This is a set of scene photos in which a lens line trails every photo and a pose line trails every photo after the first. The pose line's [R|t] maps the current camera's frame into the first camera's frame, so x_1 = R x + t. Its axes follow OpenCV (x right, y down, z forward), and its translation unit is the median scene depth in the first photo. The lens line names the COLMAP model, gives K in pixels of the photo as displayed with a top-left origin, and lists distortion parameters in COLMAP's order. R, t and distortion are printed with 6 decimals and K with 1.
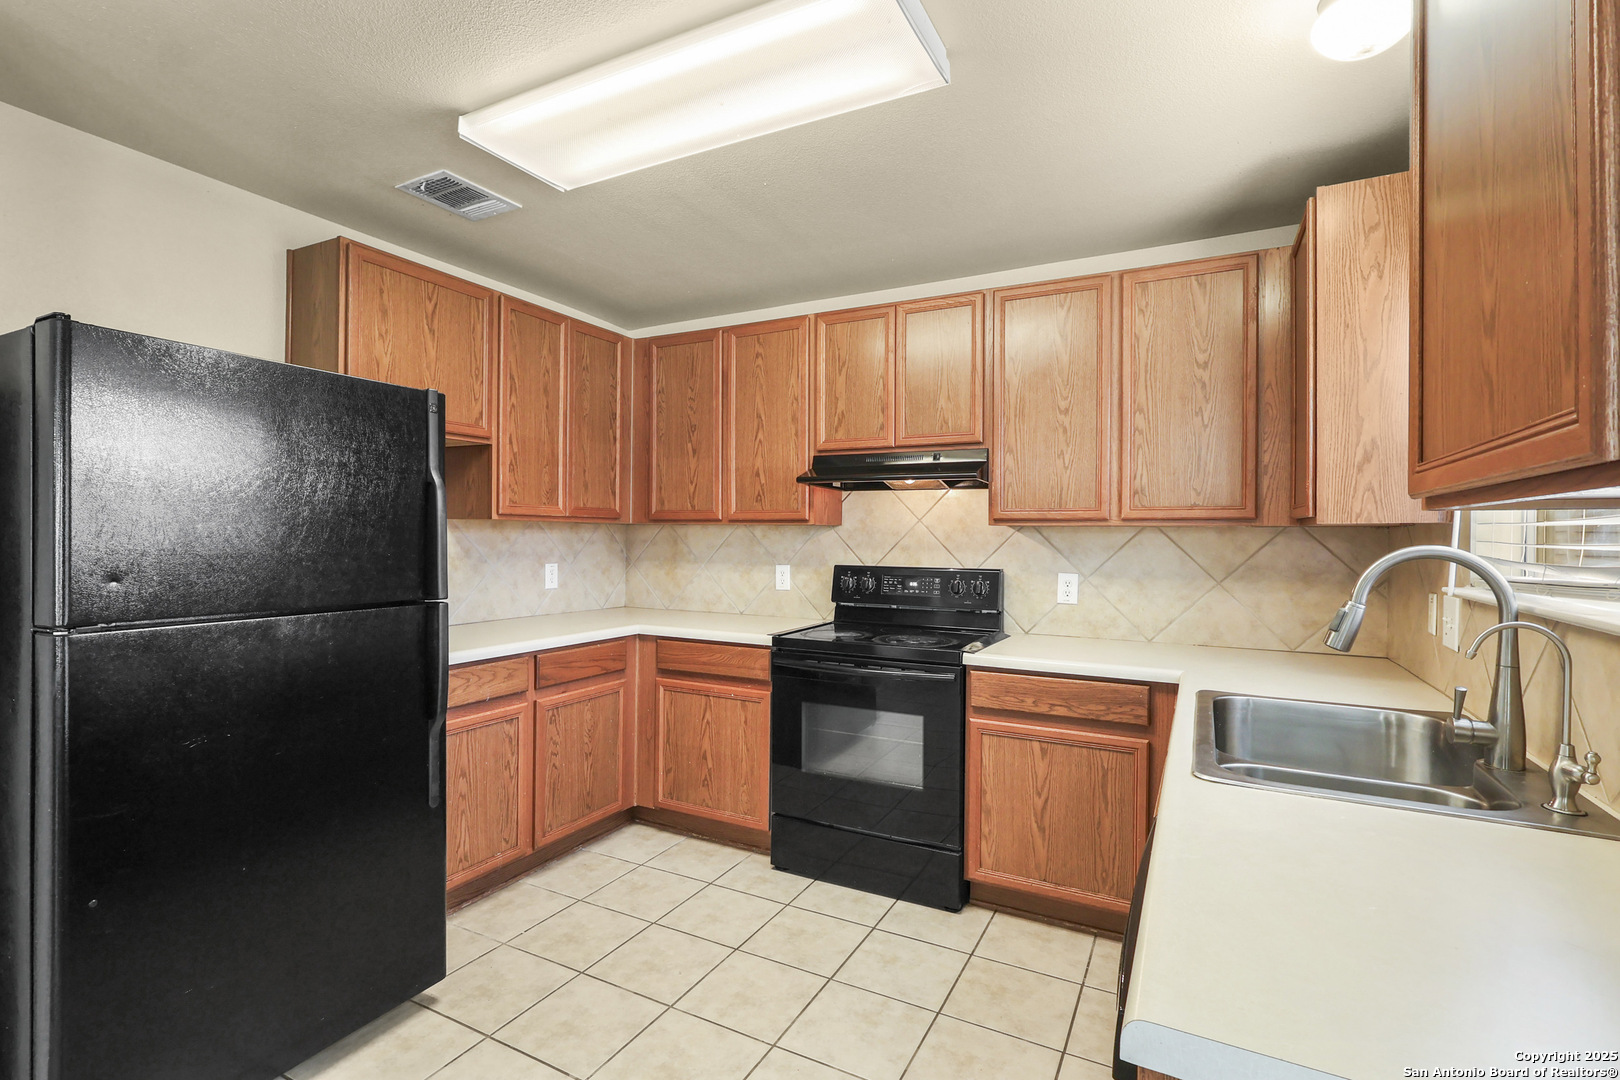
lens RADIAL K [[752.7, 0, 808.9], [0, 752.7, 534.8], [0, 0, 1]] dist [0.000651, 0.000988]
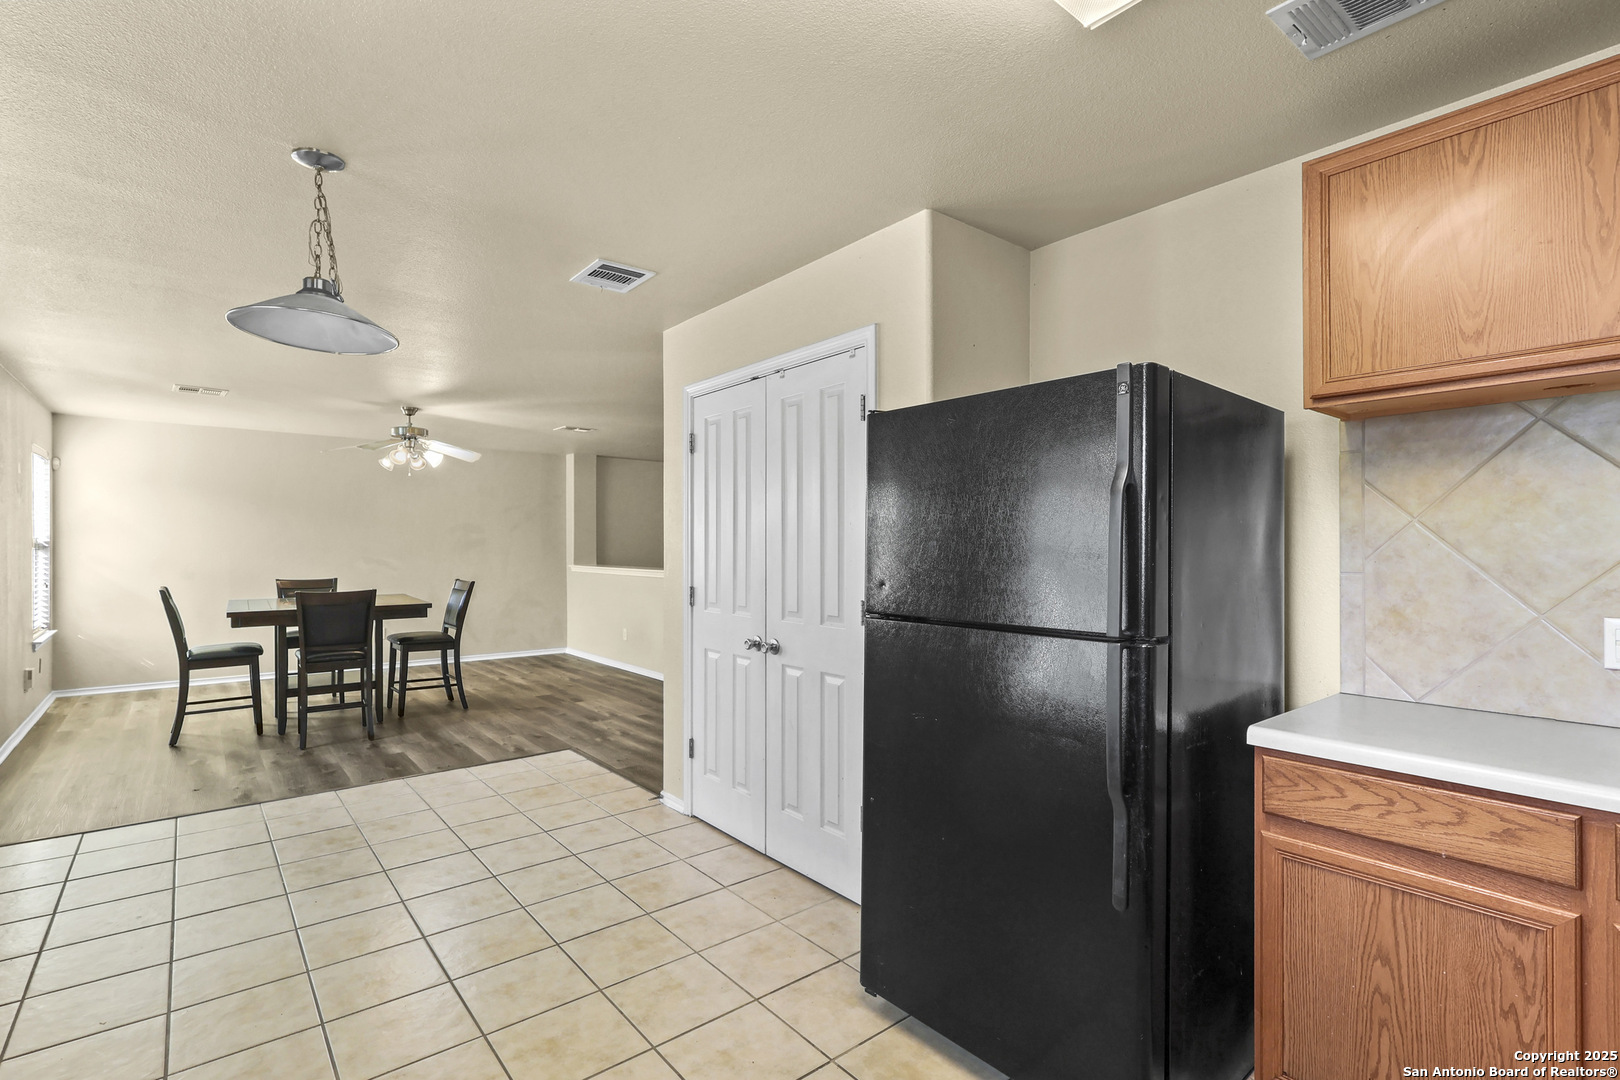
lens RADIAL K [[752.7, 0, 807.7], [0, 752.7, 540.8], [0, 0, 1]] dist [0.000651, 0.000988]
pose [[-0.391746, -0.016471, -0.919926, 0.276899], [-0.004715, 0.999863, -0.015894, 0.000680], [0.920062, -0.001889, -0.391769, 0.835679]]
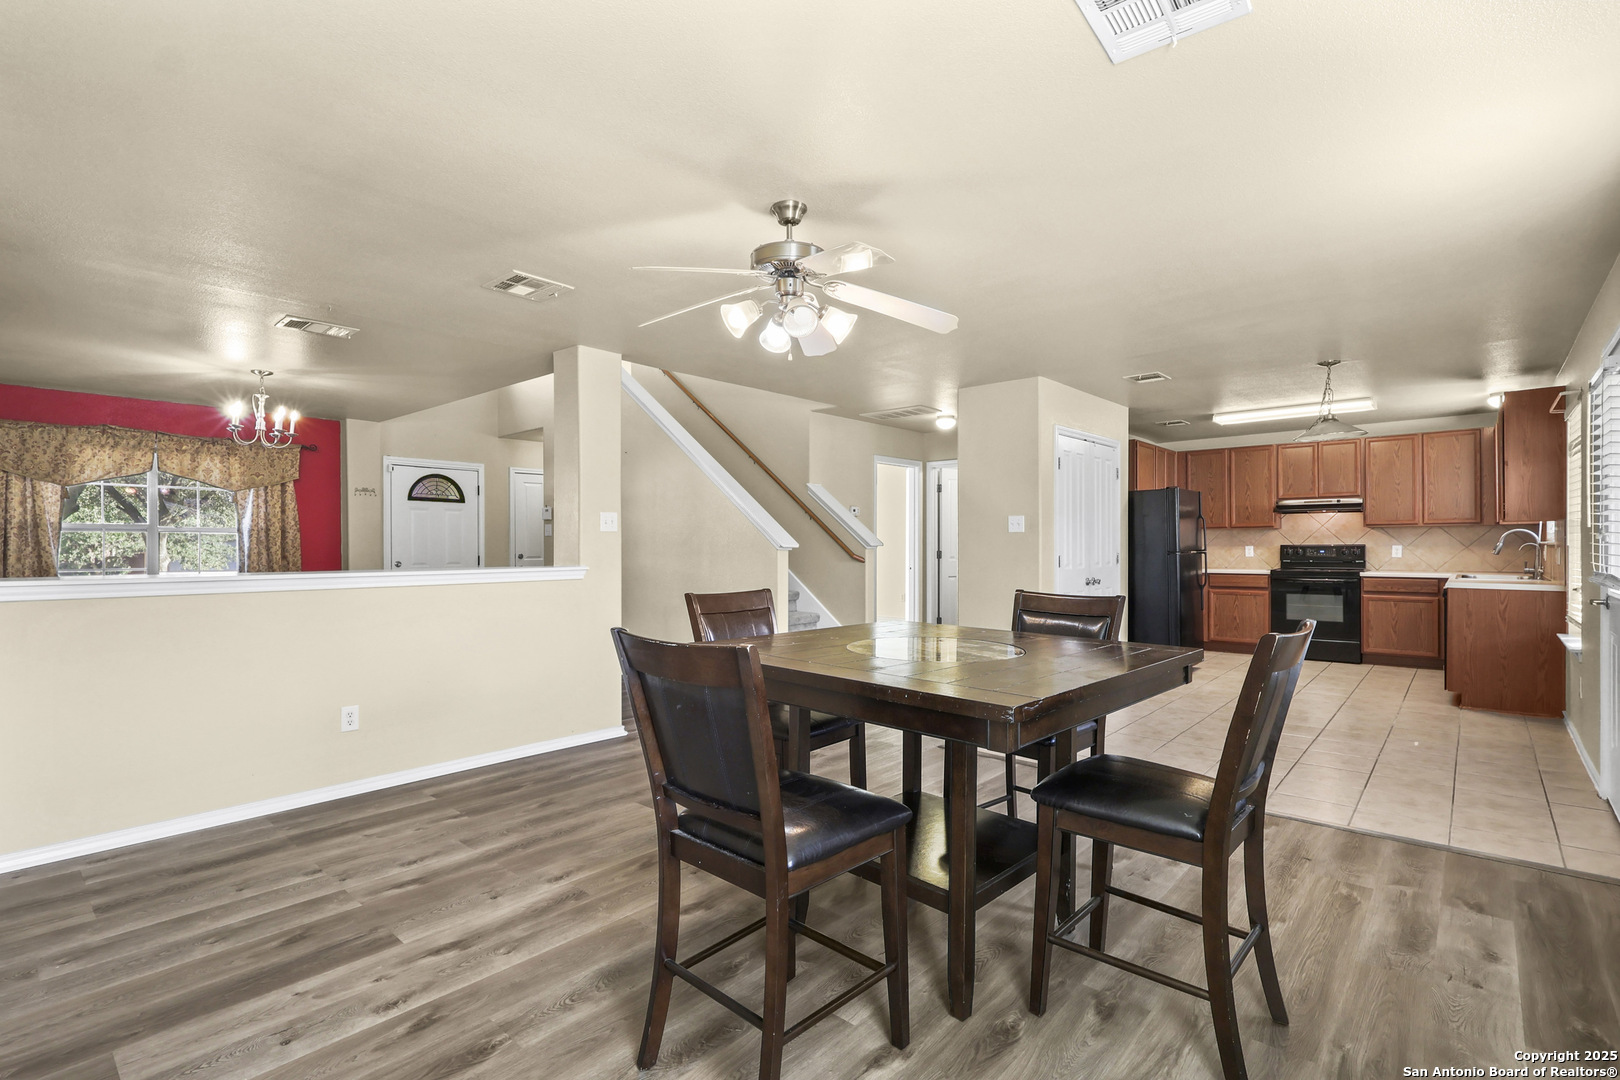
lens RADIAL K [[752.7, 0, 810.7], [0, 752.7, 547.0], [0, 0, 1]] dist [0.000651, 0.000988]
pose [[0.971950, -0.014510, -0.234738, -0.961134], [0.015121, 0.999885, 0.000801, 0.024132], [0.234699, -0.004328, 0.972058, -1.891502]]
